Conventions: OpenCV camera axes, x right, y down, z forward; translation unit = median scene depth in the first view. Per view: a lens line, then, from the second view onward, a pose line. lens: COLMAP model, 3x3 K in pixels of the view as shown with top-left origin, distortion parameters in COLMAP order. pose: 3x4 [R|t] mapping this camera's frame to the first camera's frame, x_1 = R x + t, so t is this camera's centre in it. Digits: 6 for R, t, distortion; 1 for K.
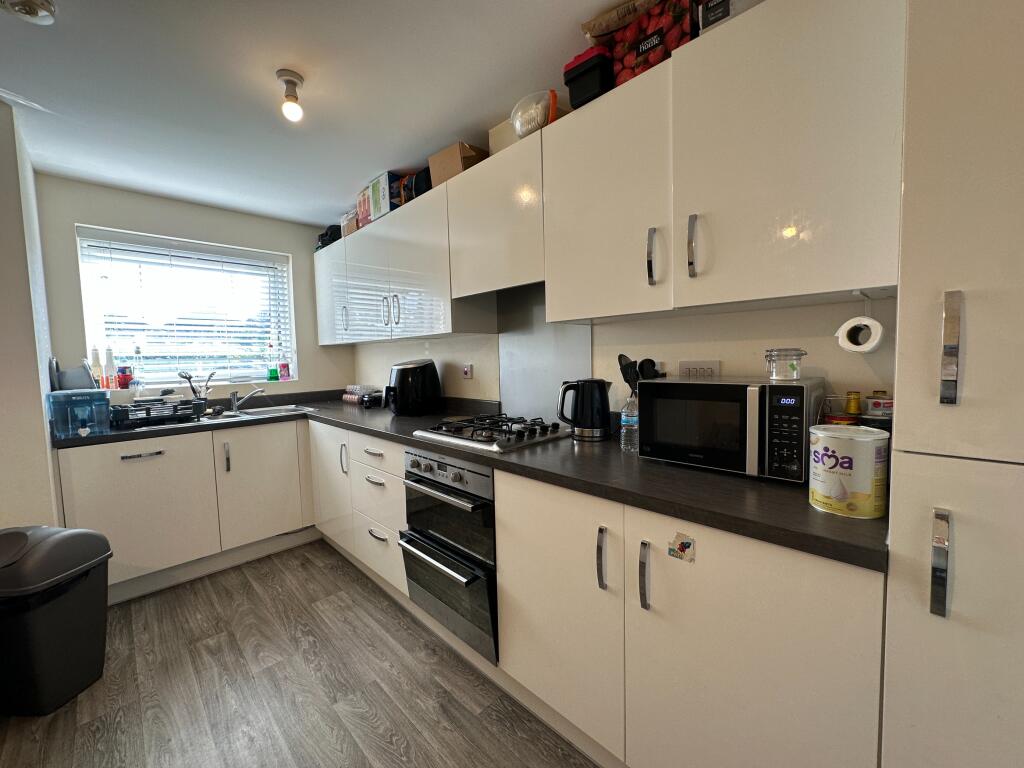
lens RADIAL K [[411.5, 0, 508.5], [0, 411.5, 383.2], [0, 0, 1]] dist [0.000540, 0.000085]
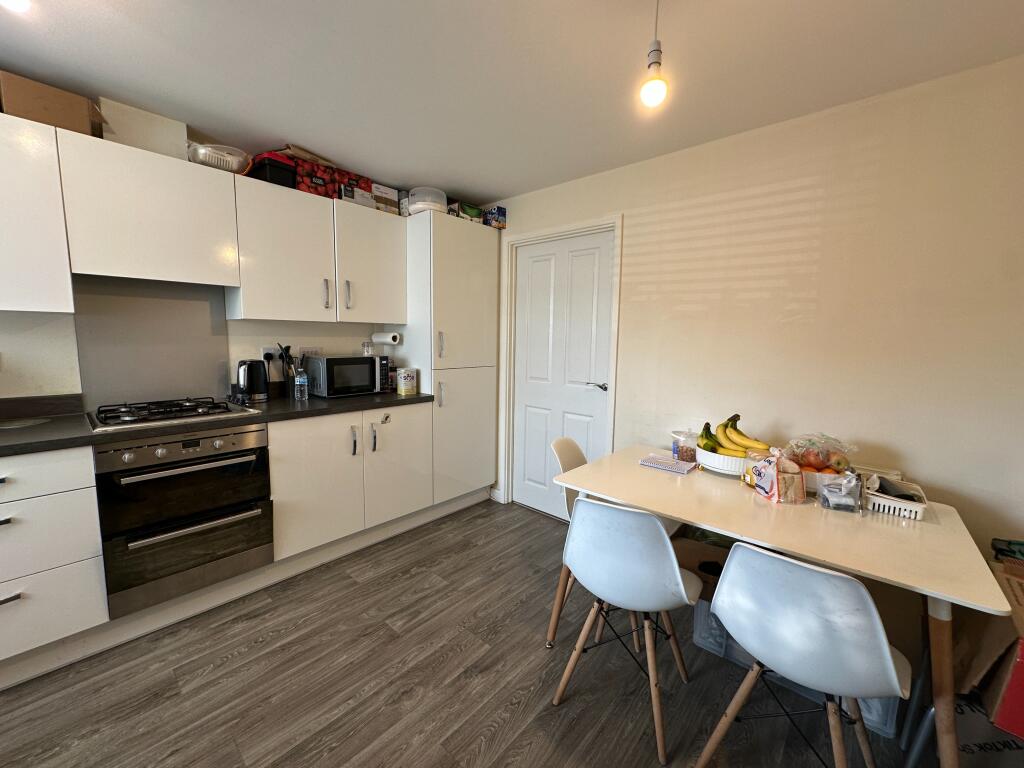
lens RADIAL K [[411.5, 0, 514.1], [0, 411.5, 383.1], [0, 0, 1]] dist [0.000540, 0.000085]
pose [[-0.072639, -0.089559, 0.993329, -1.728677], [0.049848, 0.994389, 0.093300, -0.023061], [-0.996112, 0.056293, -0.067767, 0.275578]]
